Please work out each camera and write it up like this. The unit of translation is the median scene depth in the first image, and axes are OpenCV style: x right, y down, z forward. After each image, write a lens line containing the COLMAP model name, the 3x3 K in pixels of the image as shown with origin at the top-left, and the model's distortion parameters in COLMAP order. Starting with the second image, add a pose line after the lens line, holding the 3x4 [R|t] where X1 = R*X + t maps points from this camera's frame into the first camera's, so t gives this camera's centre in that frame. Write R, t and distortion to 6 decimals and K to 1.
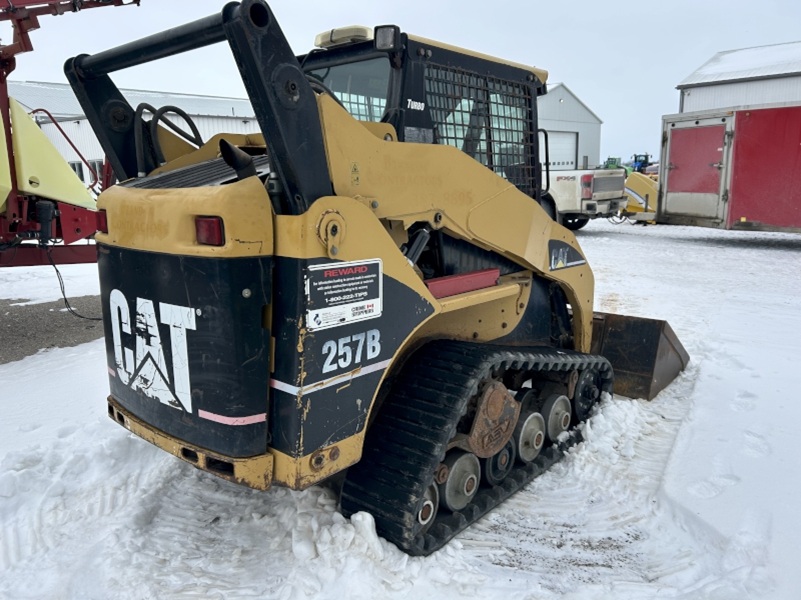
lens RADIAL K [[603.9, 0, 400.8], [0, 603.9, 303.7], [0, 0, 1]] dist [0.039007, -0.005890]
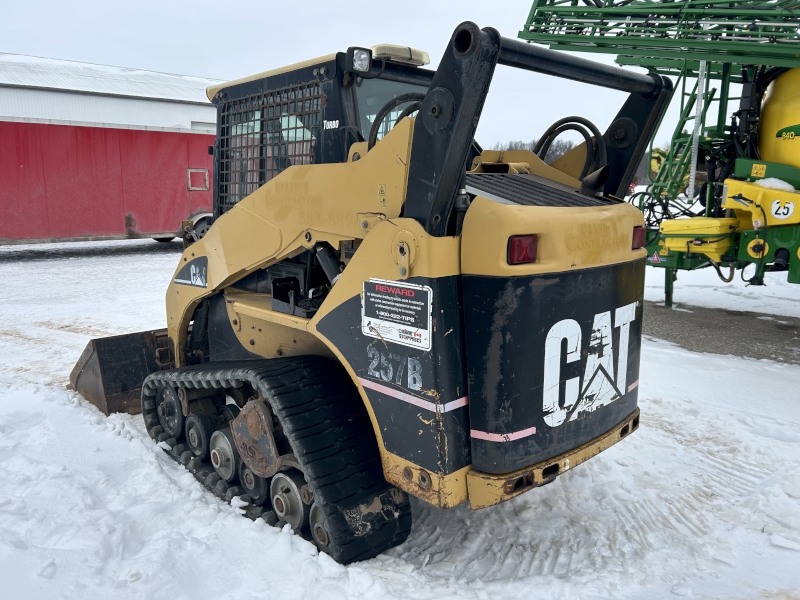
lens RADIAL K [[600.9, 0, 400.0], [0, 600.9, 300.0], [0, 0, 1]] dist [0.057765, -0.061056]
pose [[0.104187, -0.170227, 0.979882, -1.438201], [0.190993, 0.970330, 0.148260, -0.242949], [-0.976047, 0.171704, 0.133607, 1.178387]]
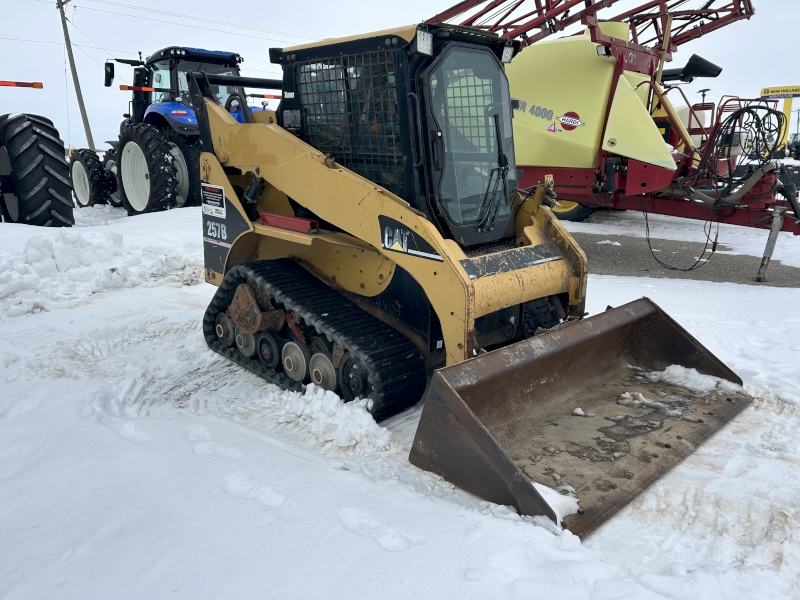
lens RADIAL K [[600.9, 0, 400.0], [0, 600.9, 300.0], [0, 0, 1]] dist [0.057765, -0.061056]
pose [[-0.093356, 0.267779, -0.958947, 1.799296], [-0.201523, 0.938135, 0.281587, -0.383185], [0.975025, 0.219538, -0.033617, 1.657108]]
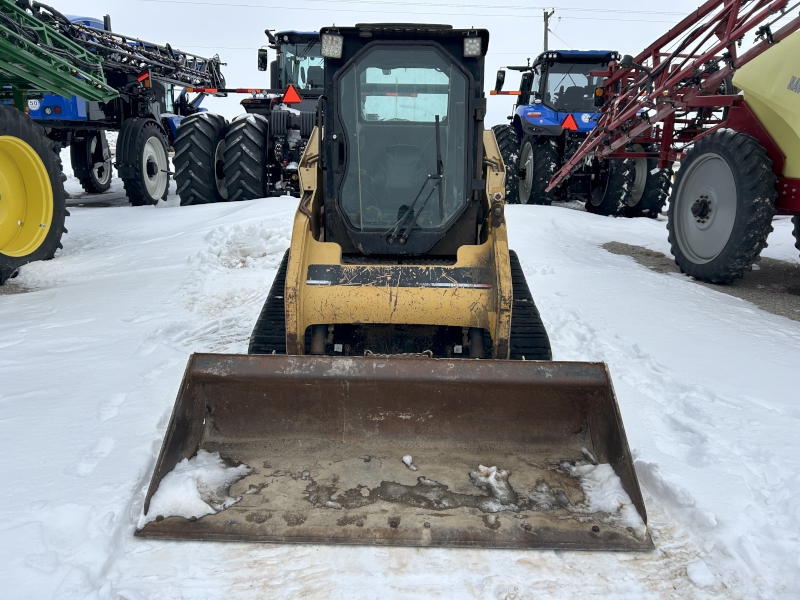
lens RADIAL K [[600.9, 0, 400.0], [0, 600.9, 300.0], [0, 0, 1]] dist [0.057765, -0.061056]
pose [[-0.764067, 0.173783, -0.621290, 1.139115], [-0.131204, 0.901051, 0.413392, -0.634130], [0.631654, 0.397375, -0.665662, 2.828803]]
